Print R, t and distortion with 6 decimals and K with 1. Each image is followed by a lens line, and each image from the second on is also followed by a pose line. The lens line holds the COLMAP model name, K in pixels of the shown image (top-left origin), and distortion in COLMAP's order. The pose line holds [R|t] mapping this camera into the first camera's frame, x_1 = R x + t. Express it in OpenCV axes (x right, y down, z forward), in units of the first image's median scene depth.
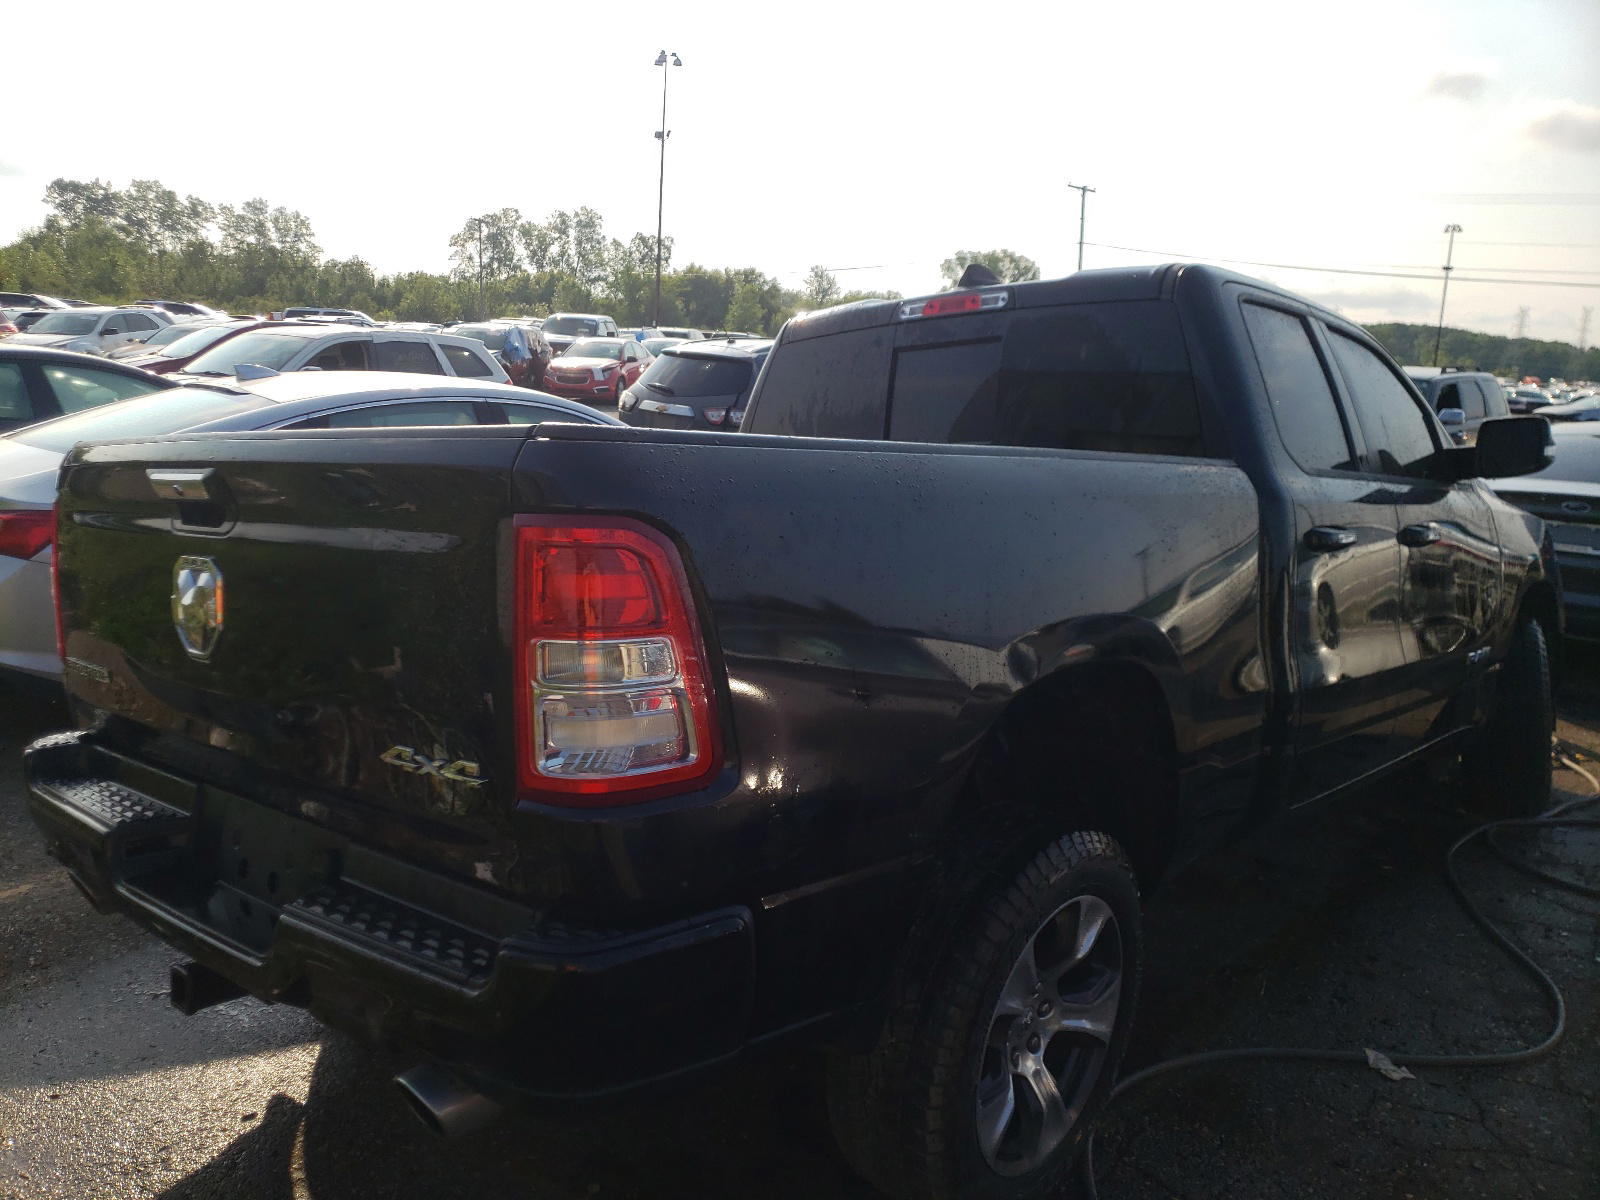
lens RADIAL K [[1285.5, 0, 800.0], [0, 1285.5, 600.0], [0, 0, 1]] dist [0.065960, -0.004695]
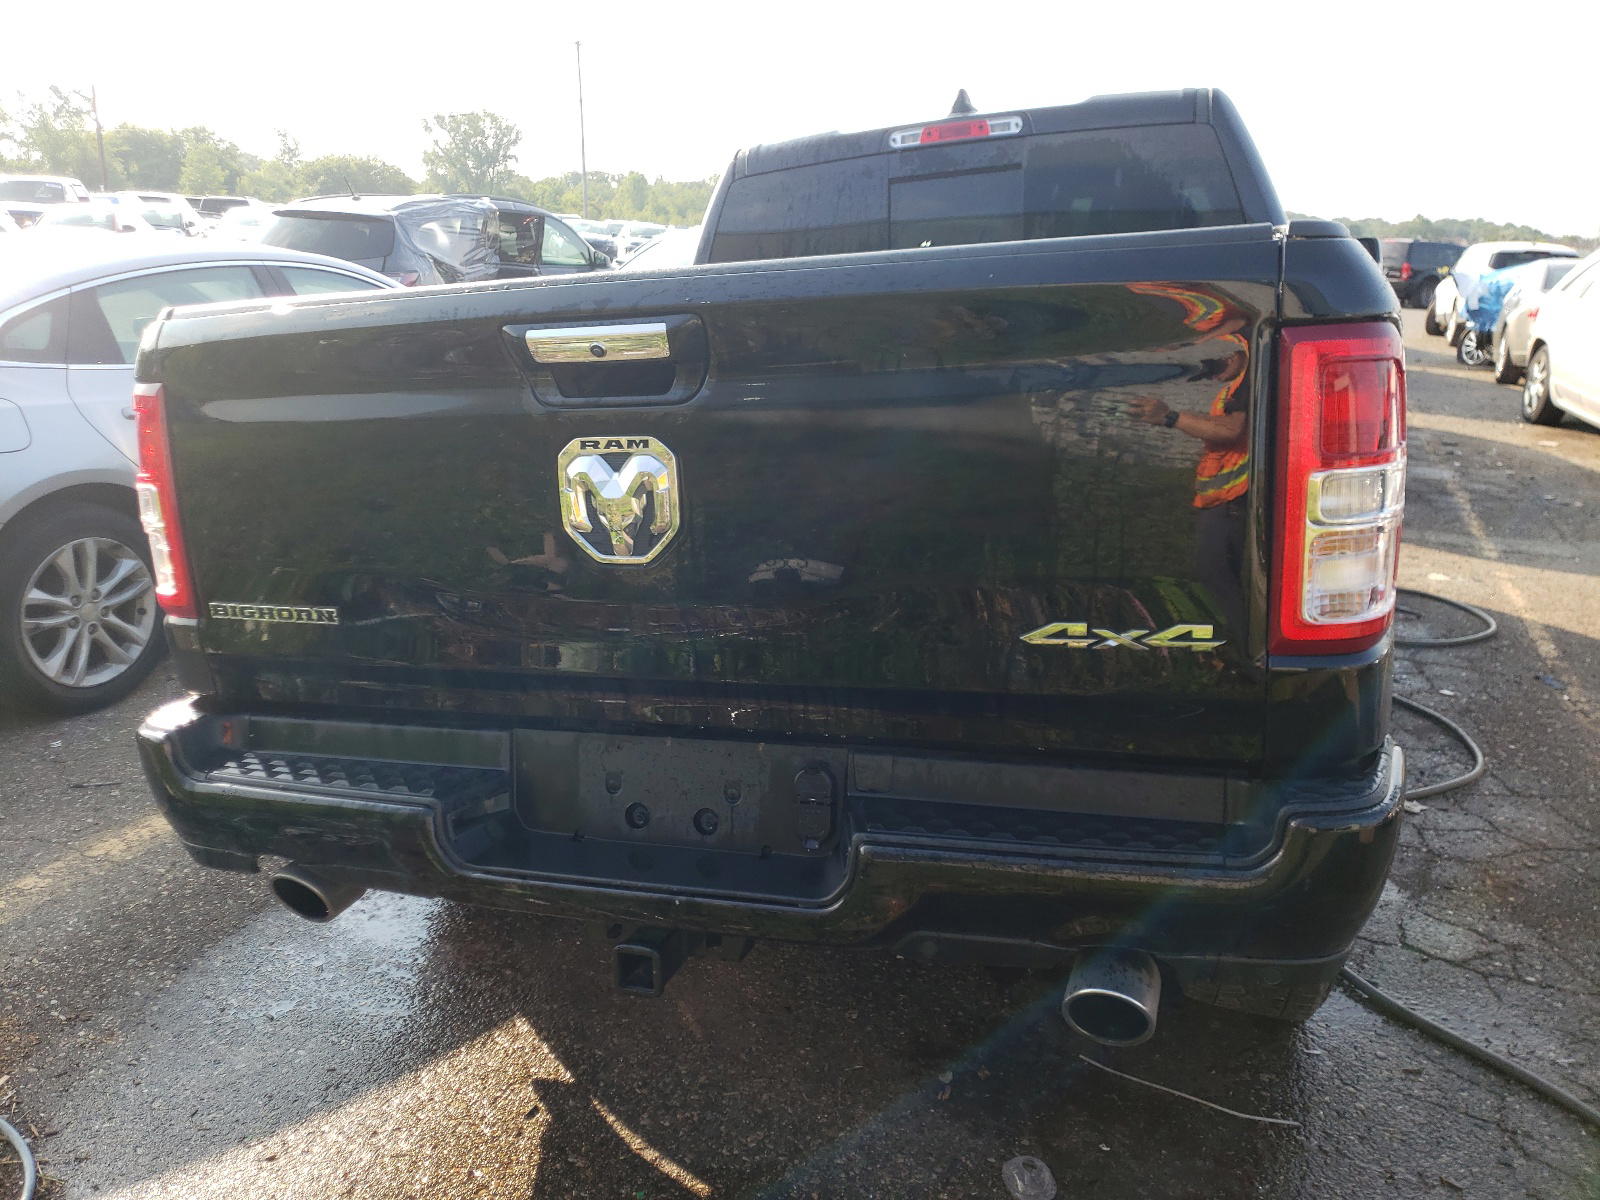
lens RADIAL K [[1238.6, 0, 800.0], [0, 1238.6, 600.0], [0, 0, 1]] dist [0.009906, 0.000666]
pose [[0.900822, -0.148357, 0.408057, -0.410245], [0.103644, 0.986119, 0.129719, -0.013489], [-0.421638, -0.074561, 0.903694, 0.173280]]
